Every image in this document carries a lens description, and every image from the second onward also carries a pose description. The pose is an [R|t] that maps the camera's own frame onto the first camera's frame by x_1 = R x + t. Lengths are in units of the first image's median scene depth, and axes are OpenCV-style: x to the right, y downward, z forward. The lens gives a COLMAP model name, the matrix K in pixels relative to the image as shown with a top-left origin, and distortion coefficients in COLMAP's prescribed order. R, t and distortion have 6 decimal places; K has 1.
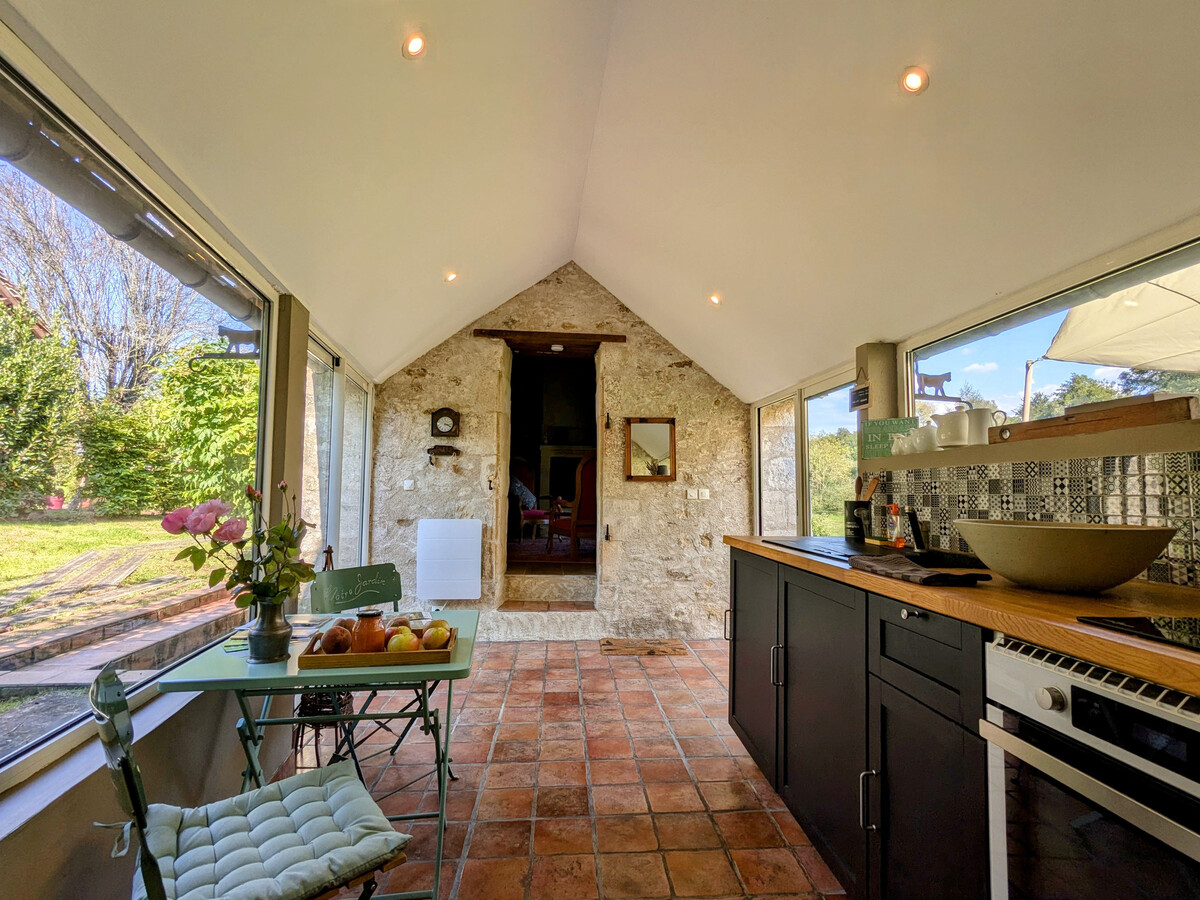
lens RADIAL K [[567.8, 0, 595.5], [0, 567.8, 449.8], [0, 0, 1]] dist [-0.002526, -0.000869]
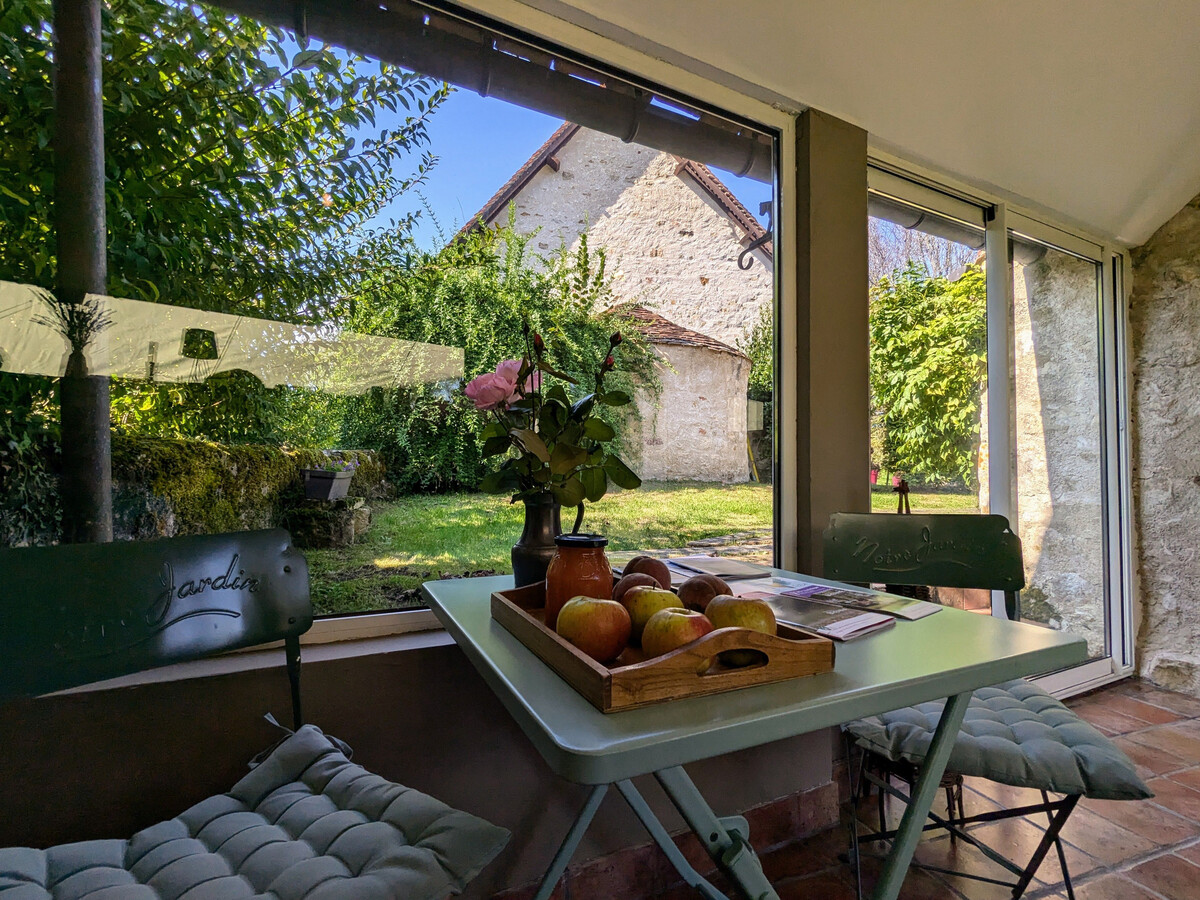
lens RADIAL K [[567.8, 0, 595.9], [0, 567.8, 459.3], [0, 0, 1]] dist [-0.002526, -0.000869]
pose [[0.275775, -0.029124, -0.960781, 0.019152], [0.065267, 0.997801, -0.011513, 0.076309], [0.959004, -0.059533, 0.277070, 0.296989]]
